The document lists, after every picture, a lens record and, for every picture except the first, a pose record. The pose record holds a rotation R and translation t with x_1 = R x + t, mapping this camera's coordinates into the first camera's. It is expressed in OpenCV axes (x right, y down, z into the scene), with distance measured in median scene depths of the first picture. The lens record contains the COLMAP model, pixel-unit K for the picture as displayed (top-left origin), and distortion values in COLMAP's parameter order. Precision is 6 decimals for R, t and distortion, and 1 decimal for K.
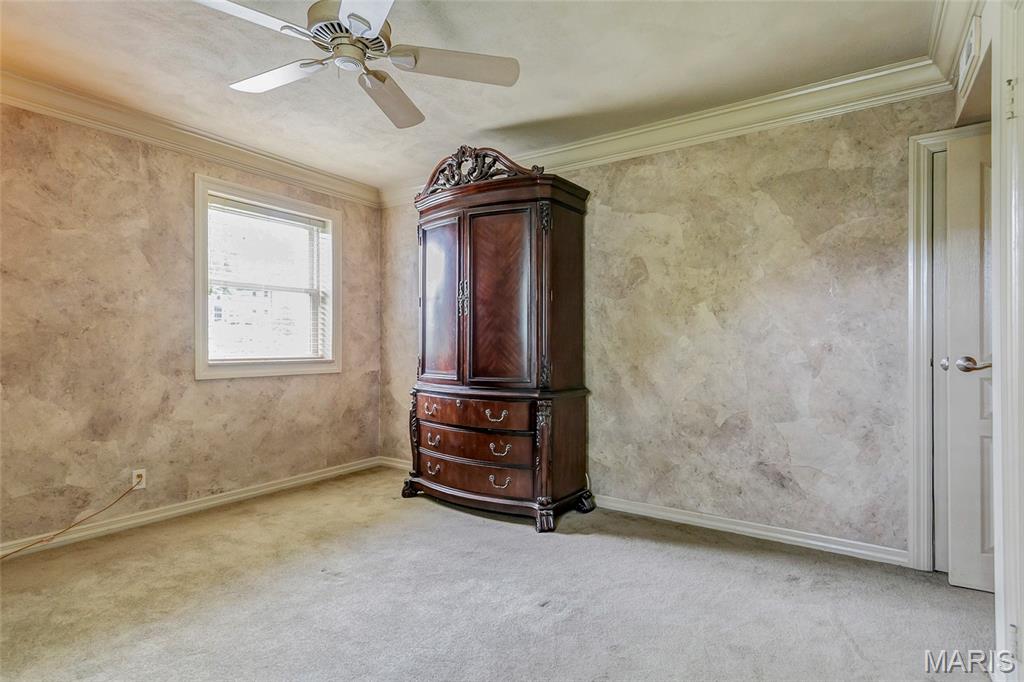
lens RADIAL K [[530.1, 0, 511.1], [0, 530.1, 339.0], [0, 0, 1]] dist [0.008415, -0.000098]
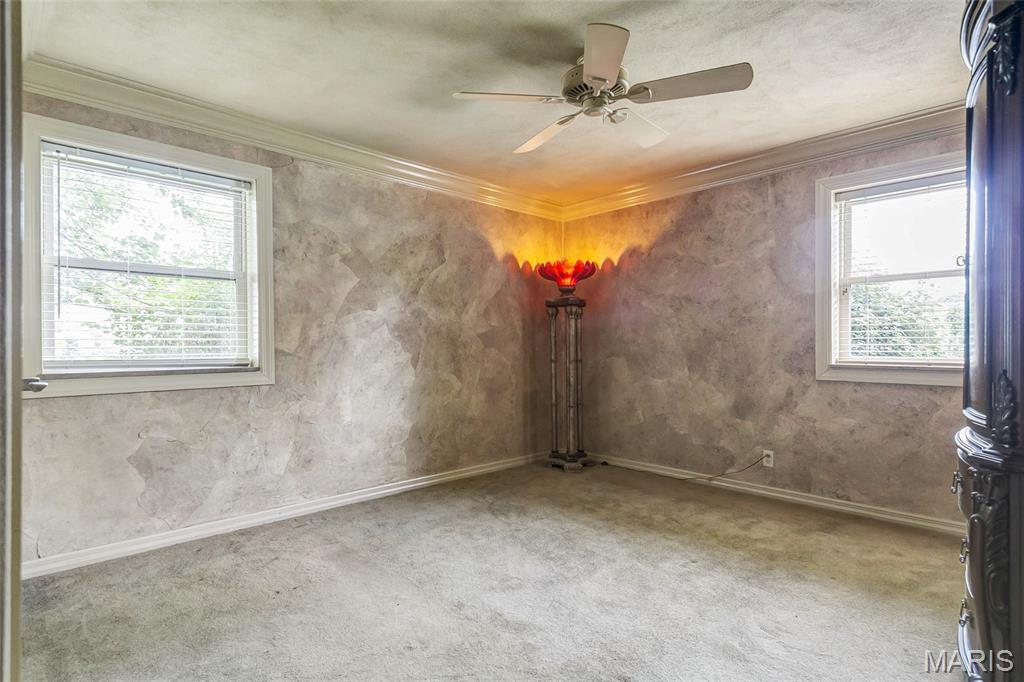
lens RADIAL K [[530.1, 0, 511.1], [0, 530.1, 339.0], [0, 0, 1]] dist [0.008415, -0.000098]
pose [[-0.216880, -0.008366, -0.976162, 0.583996], [0.010731, 0.999882, -0.010953, 0.002299], [0.976139, -0.012851, -0.216765, 0.689921]]
